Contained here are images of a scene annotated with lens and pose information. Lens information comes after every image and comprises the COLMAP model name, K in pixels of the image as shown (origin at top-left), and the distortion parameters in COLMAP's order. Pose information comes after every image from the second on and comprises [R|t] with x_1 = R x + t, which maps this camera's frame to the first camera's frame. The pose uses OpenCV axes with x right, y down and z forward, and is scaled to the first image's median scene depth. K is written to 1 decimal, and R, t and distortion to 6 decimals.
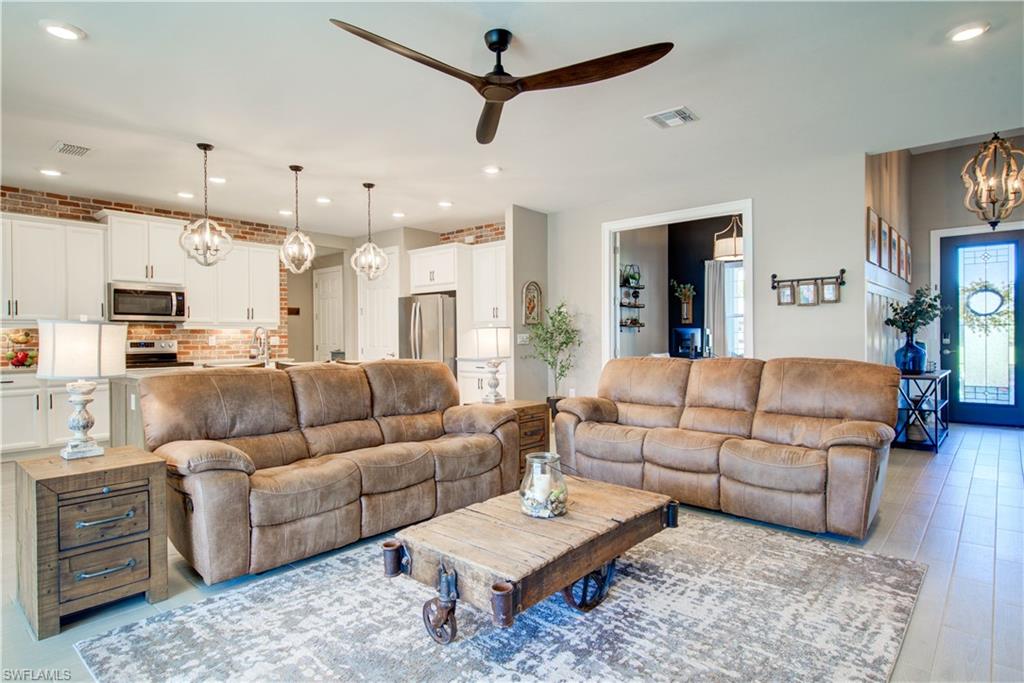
lens RADIAL K [[555.8, 0, 513.2], [0, 555.8, 337.9], [0, 0, 1]] dist [0.003677, -0.001616]
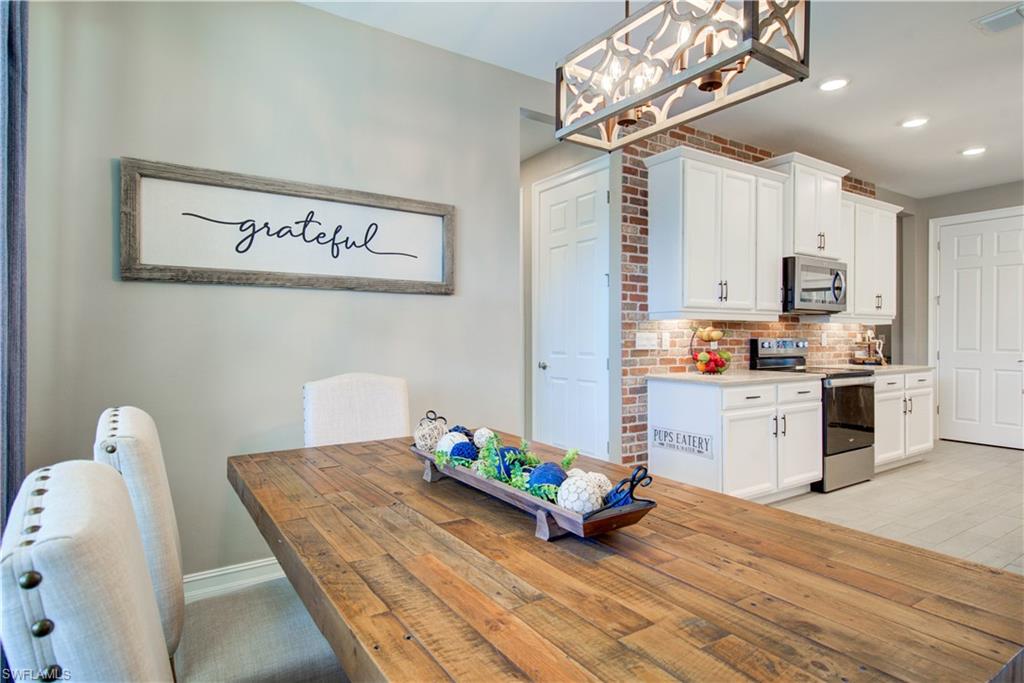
lens RADIAL K [[555.8, 0, 508.9], [0, 555.8, 341.6], [0, 0, 1]] dist [0.003677, -0.001616]
pose [[0.962590, 0.005835, -0.270899, -0.763136], [-0.004548, 0.999975, 0.005377, 0.006211], [0.270924, -0.003944, 0.962593, 0.191421]]
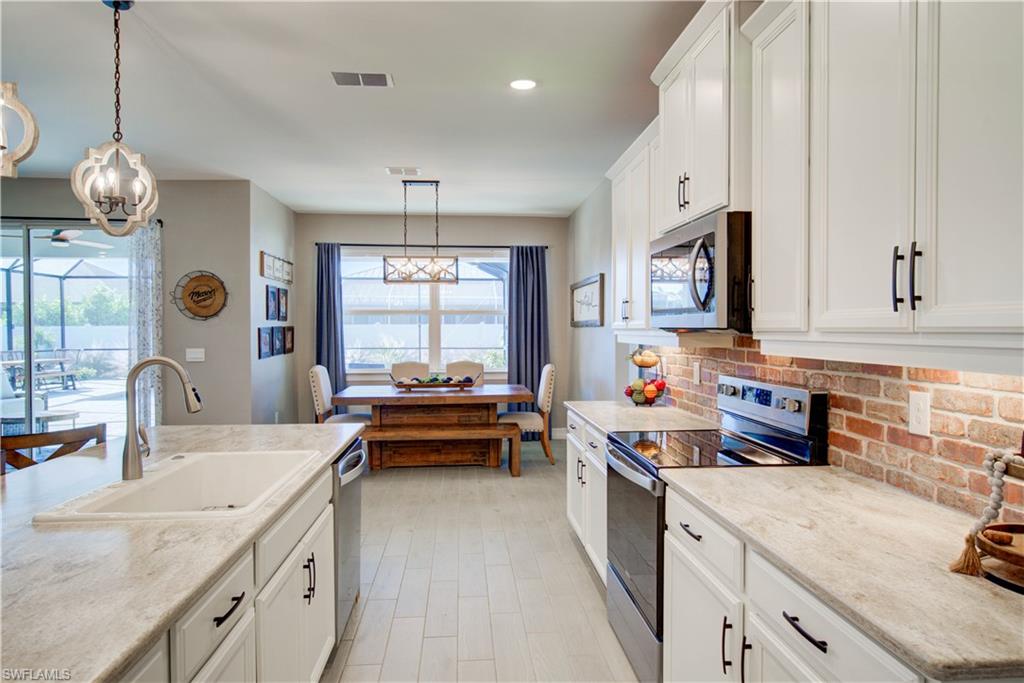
lens RADIAL K [[598.2, 0, 507.8], [0, 598.2, 336.7], [0, 0, 1]] dist [-0.002900, -0.000551]
pose [[-0.702343, 0.012636, -0.711726, -0.267906], [0.000365, 0.999849, 0.017390, -0.029484], [0.711838, 0.011954, -0.702242, 1.081048]]
